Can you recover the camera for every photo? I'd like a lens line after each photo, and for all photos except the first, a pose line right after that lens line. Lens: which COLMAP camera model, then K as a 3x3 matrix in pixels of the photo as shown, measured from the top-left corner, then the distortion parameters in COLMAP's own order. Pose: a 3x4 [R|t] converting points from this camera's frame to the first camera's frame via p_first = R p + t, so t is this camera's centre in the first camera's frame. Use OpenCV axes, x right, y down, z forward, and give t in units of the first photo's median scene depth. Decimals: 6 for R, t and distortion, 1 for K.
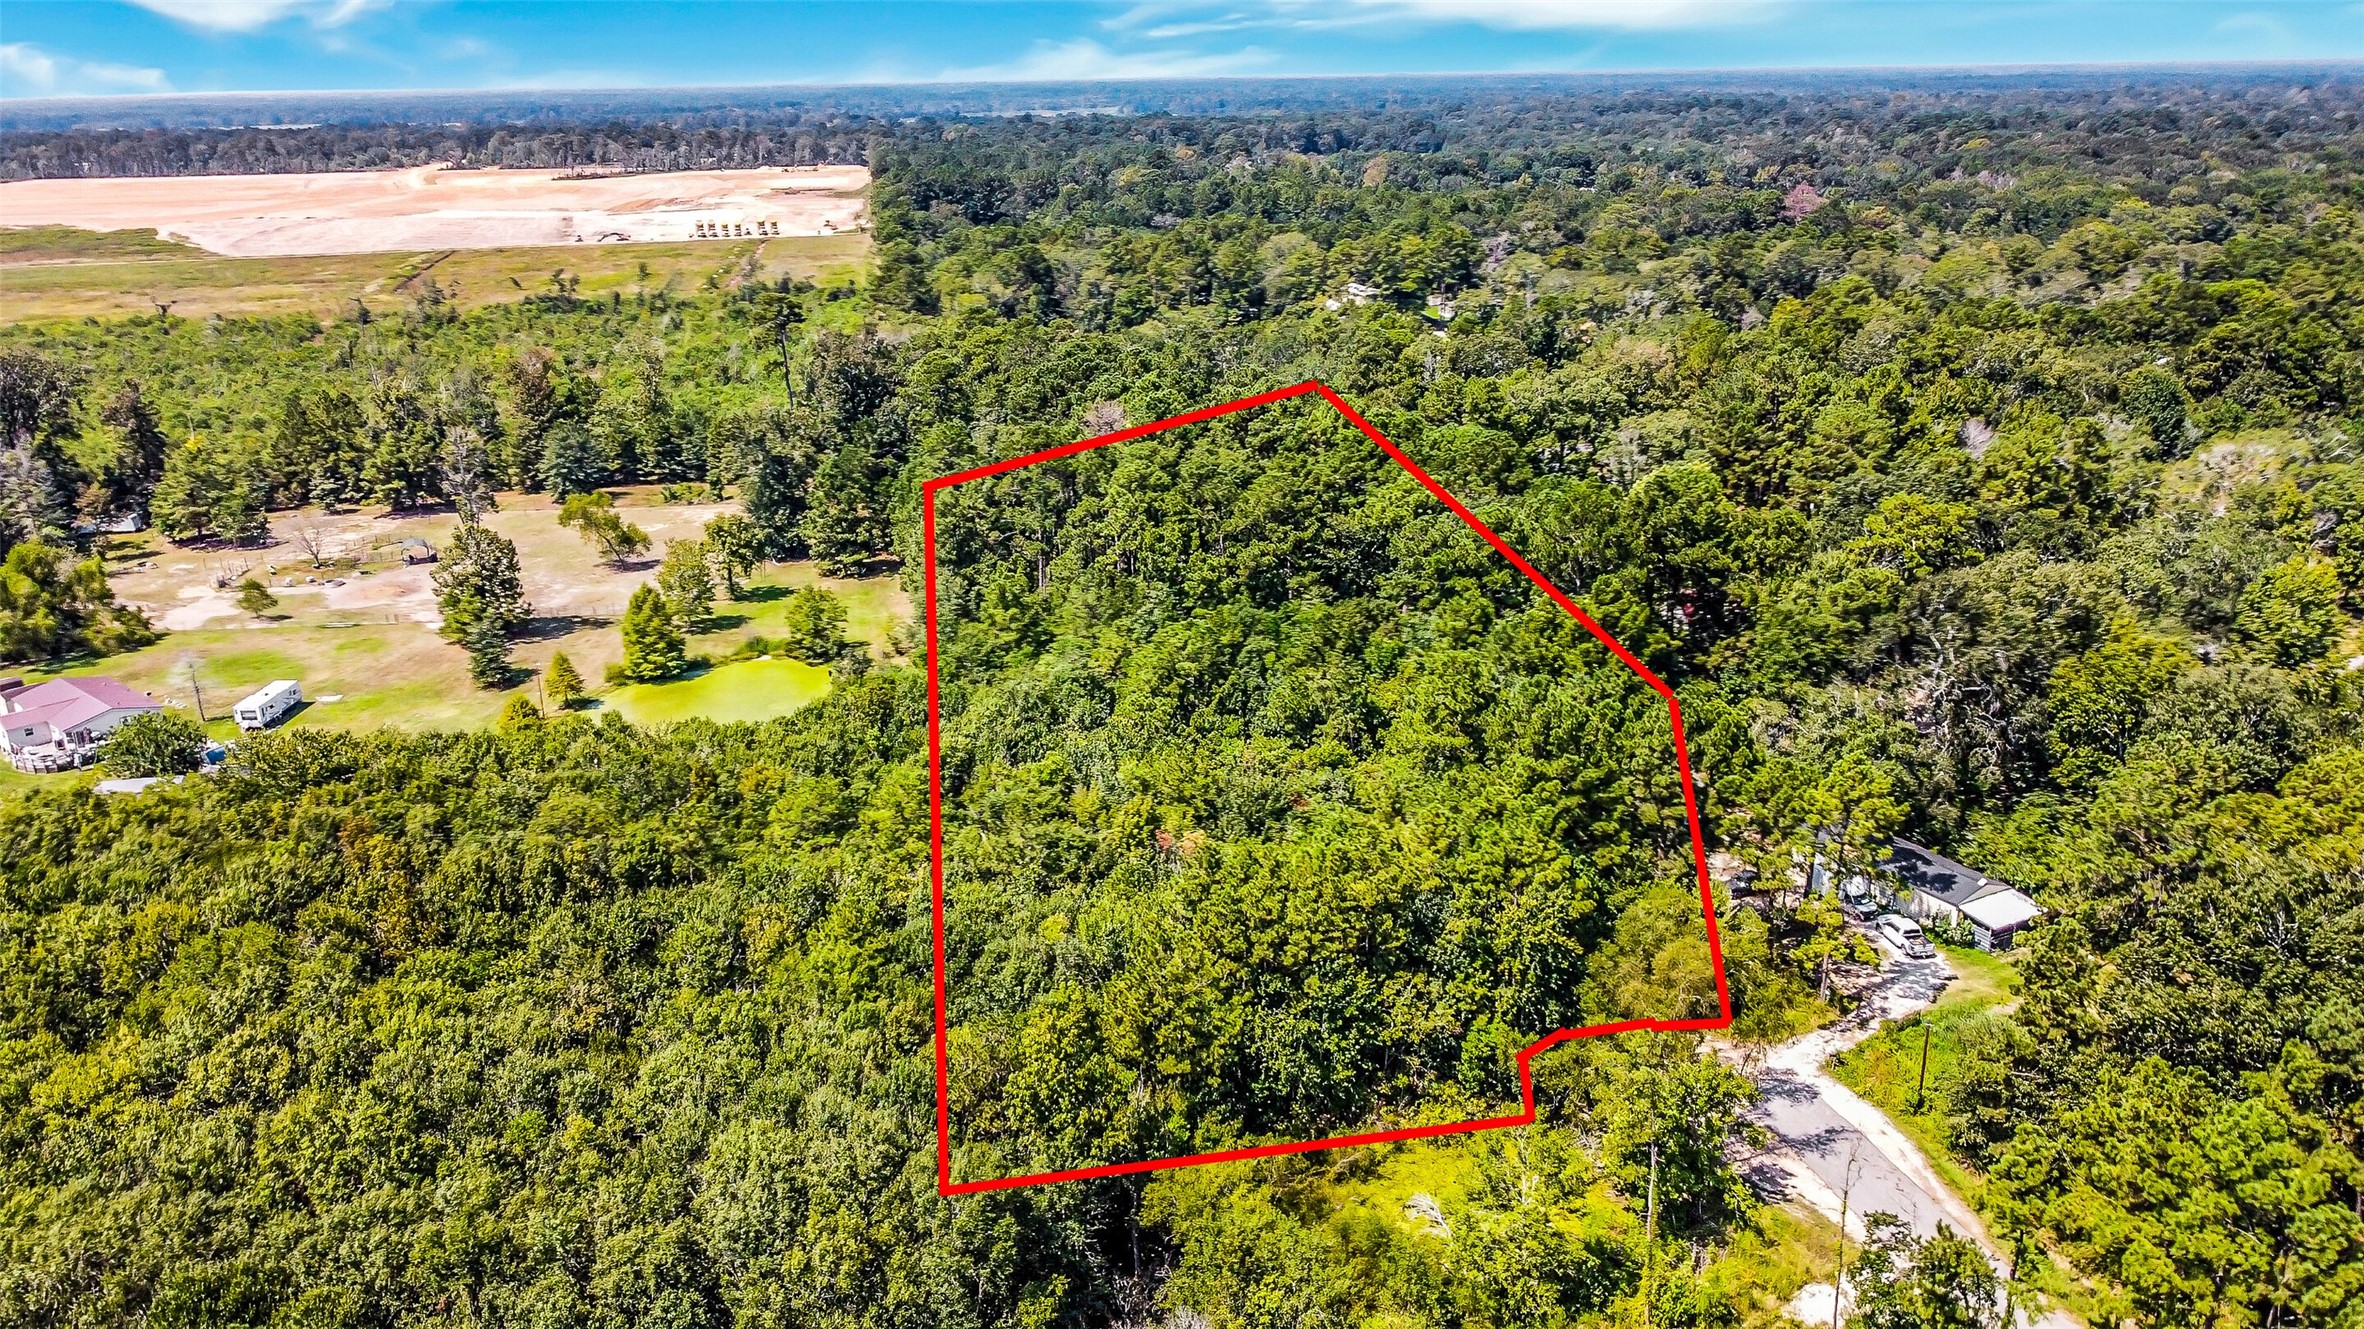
lens RADIAL K [[1781.3, 0, 1191.8], [0, 1781.3, 654.5], [0, 0, 1]] dist [-0.006652, 0.003178]
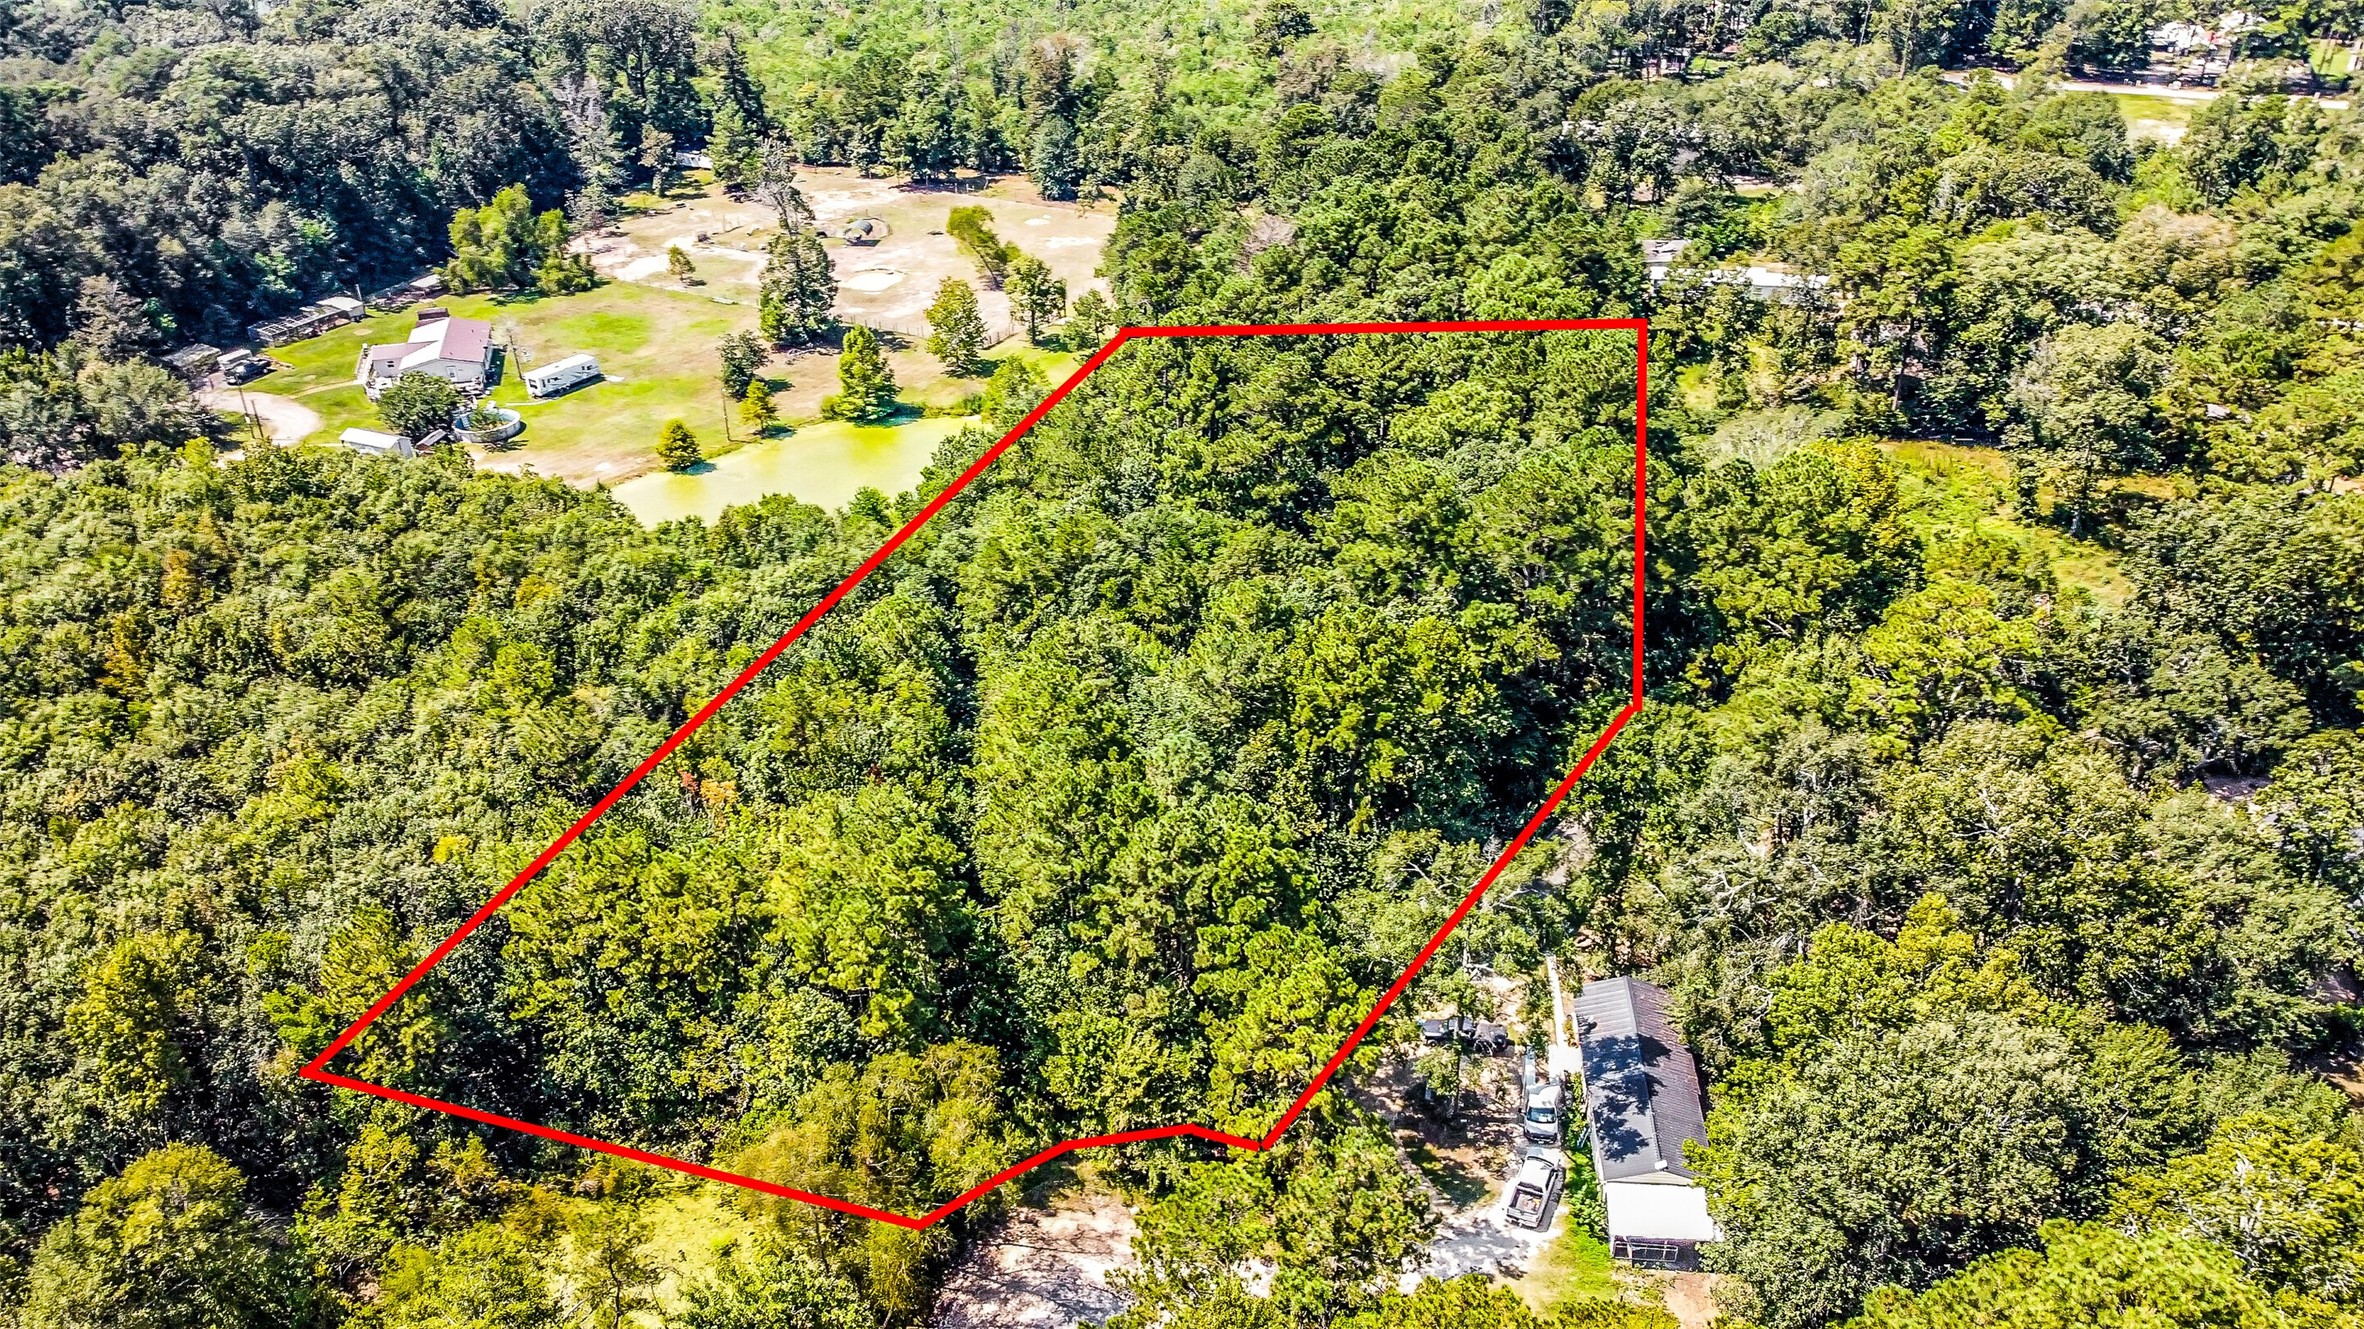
lens RADIAL K [[1781.3, 0, 1191.8], [0, 1781.3, 654.5], [0, 0, 1]] dist [-0.006652, 0.003178]
pose [[0.830141, 0.276321, -0.484265, 0.465500], [-0.171092, 0.952897, 0.250431, -0.174067], [0.530654, -0.125039, 0.838315, 0.259848]]
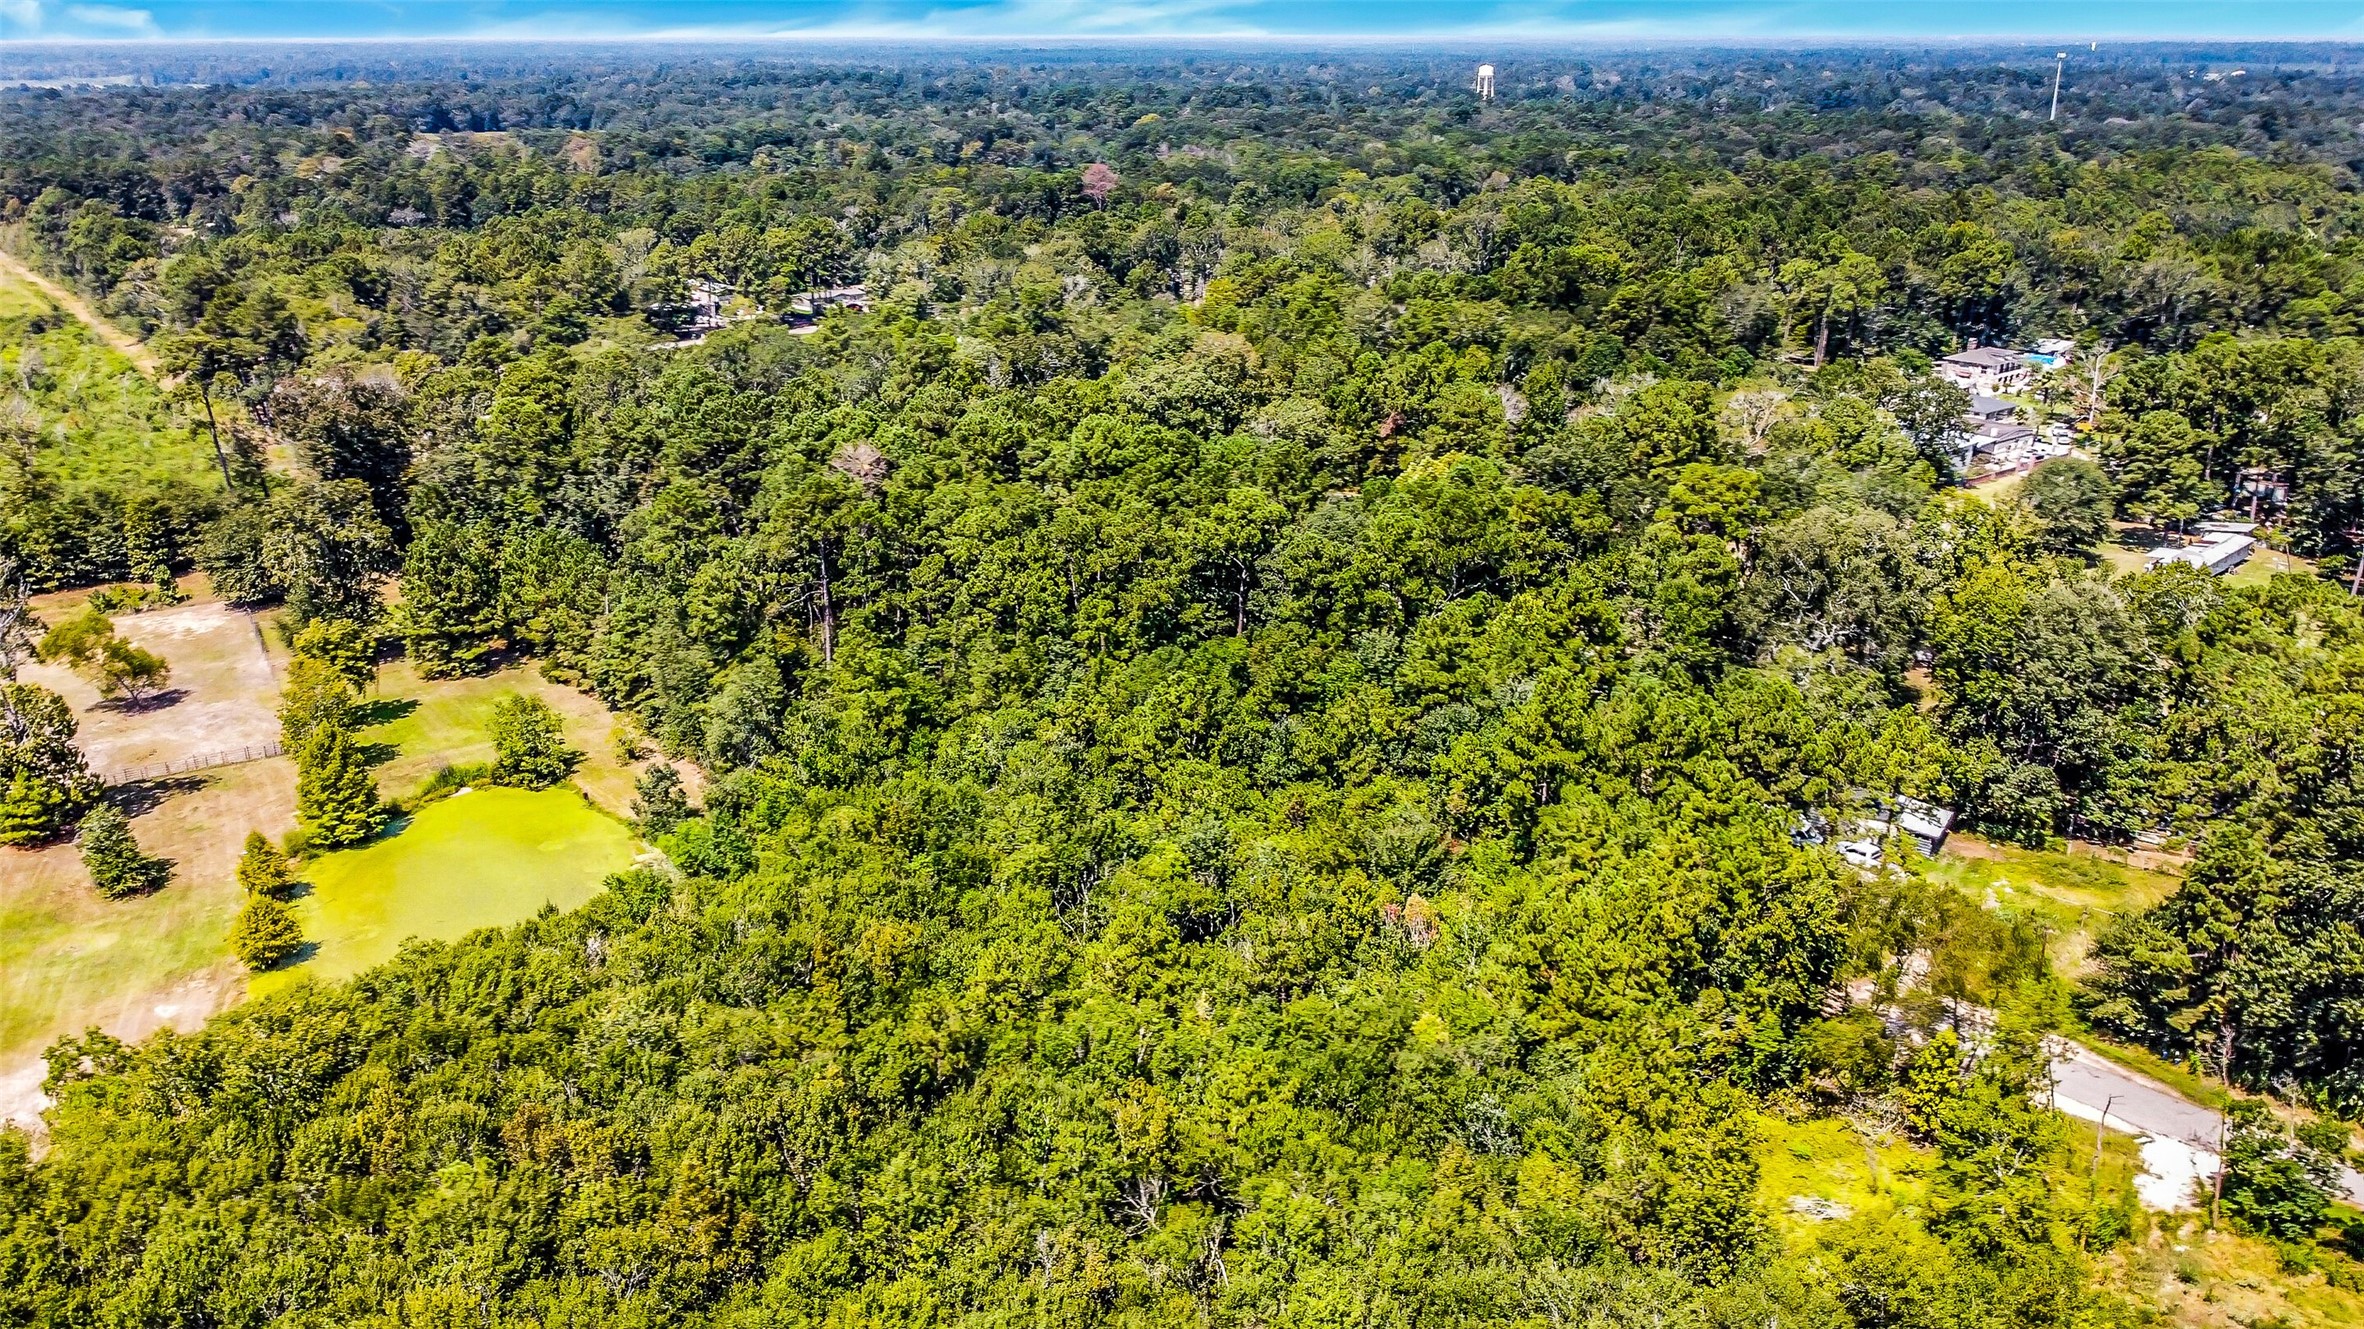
lens RADIAL K [[1781.3, 0, 1191.8], [0, 1781.3, 654.5], [0, 0, 1]] dist [-0.006652, 0.003178]
pose [[0.879835, -0.142850, 0.453304, -0.378360], [0.135510, 0.989572, 0.048829, -0.067472], [-0.455553, 0.018466, 0.890017, 0.144552]]
